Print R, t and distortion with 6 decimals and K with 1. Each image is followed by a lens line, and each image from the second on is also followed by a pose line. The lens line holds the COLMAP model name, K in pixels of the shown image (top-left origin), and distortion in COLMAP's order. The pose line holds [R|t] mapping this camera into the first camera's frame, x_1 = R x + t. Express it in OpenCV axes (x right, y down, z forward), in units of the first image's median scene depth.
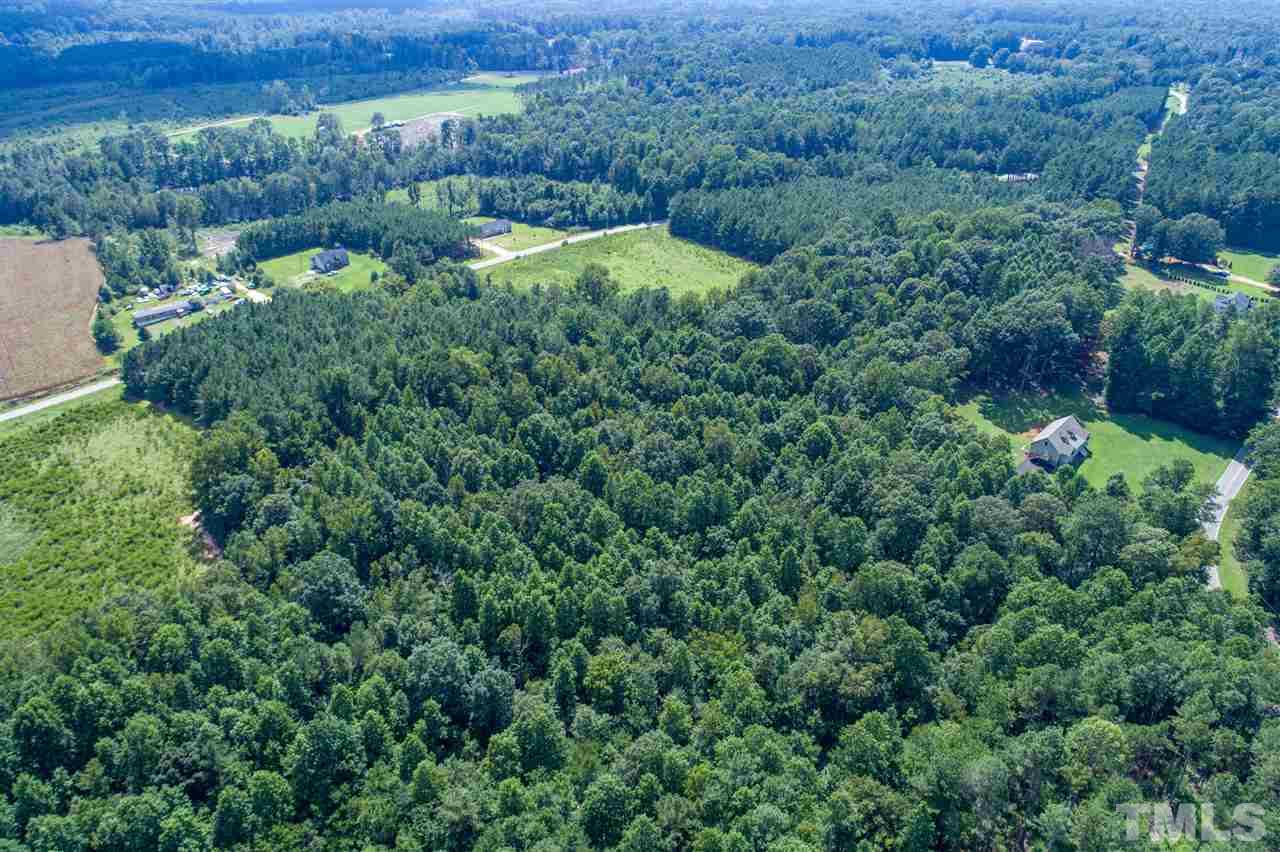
lens RADIAL K [[865.9, 0, 637.0], [0, 865.9, 430.5], [0, 0, 1]] dist [-0.003175, 0.006629]
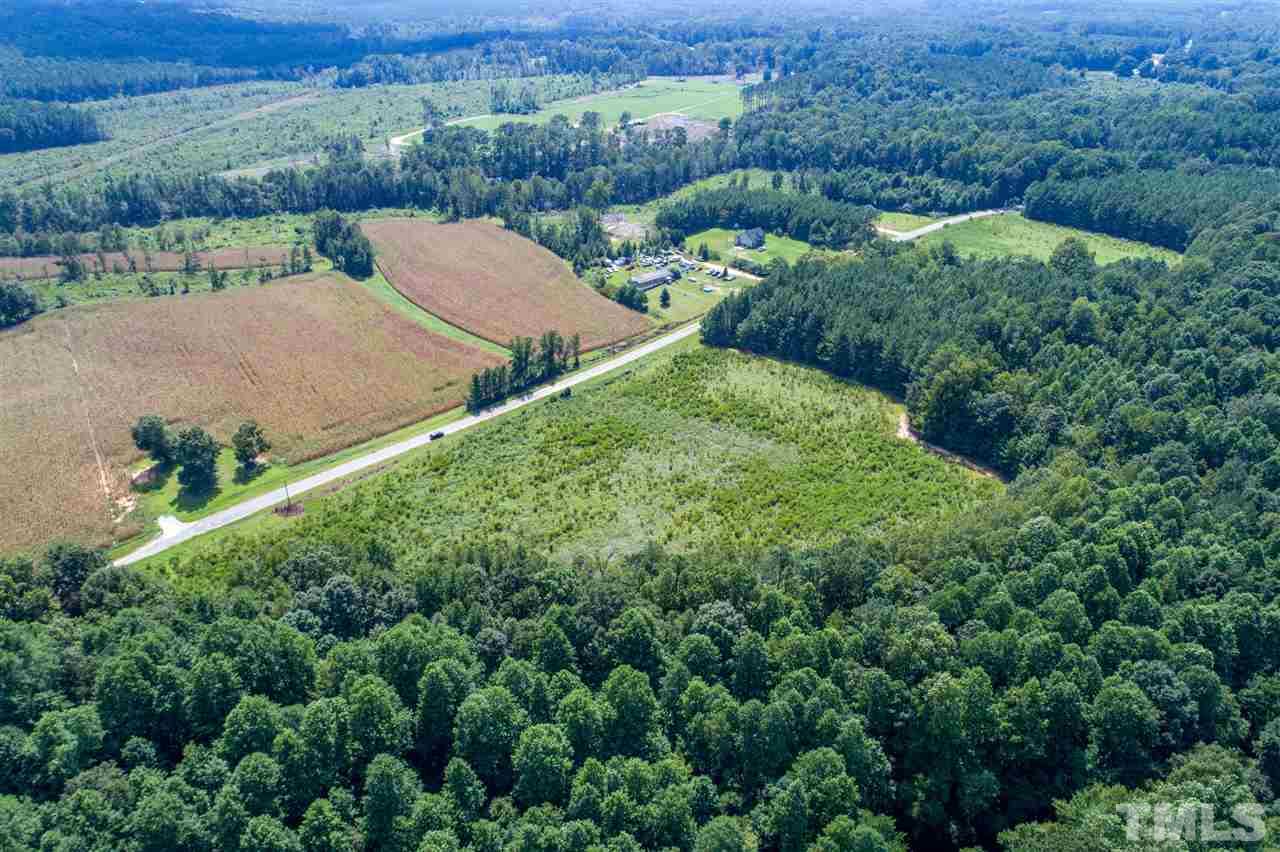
lens RADIAL K [[865.9, 0, 638.3], [0, 865.9, 428.9], [0, 0, 1]] dist [-0.003175, 0.006629]
pose [[0.999814, 0.003558, 0.018937, -0.599393], [-0.003360, 0.999939, -0.010475, 0.072379], [-0.018973, 0.010409, 0.999766, -0.133541]]
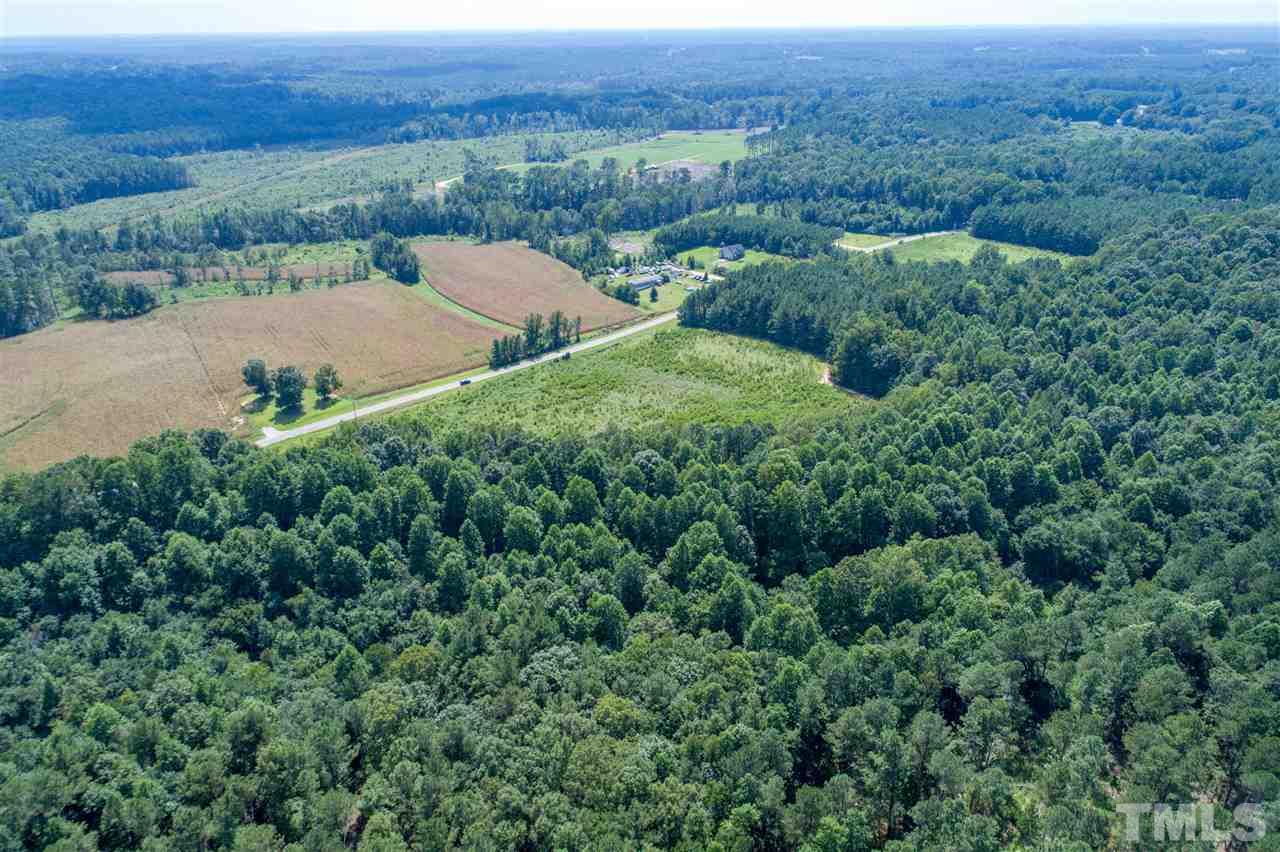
lens RADIAL K [[865.9, 0, 634.6], [0, 865.9, 425.6], [0, 0, 1]] dist [-0.003175, 0.006629]
pose [[0.999533, 0.009627, -0.028992, -0.534477], [-0.011839, 0.996953, -0.077102, 0.201779], [0.028161, 0.077409, 0.996602, -0.365278]]
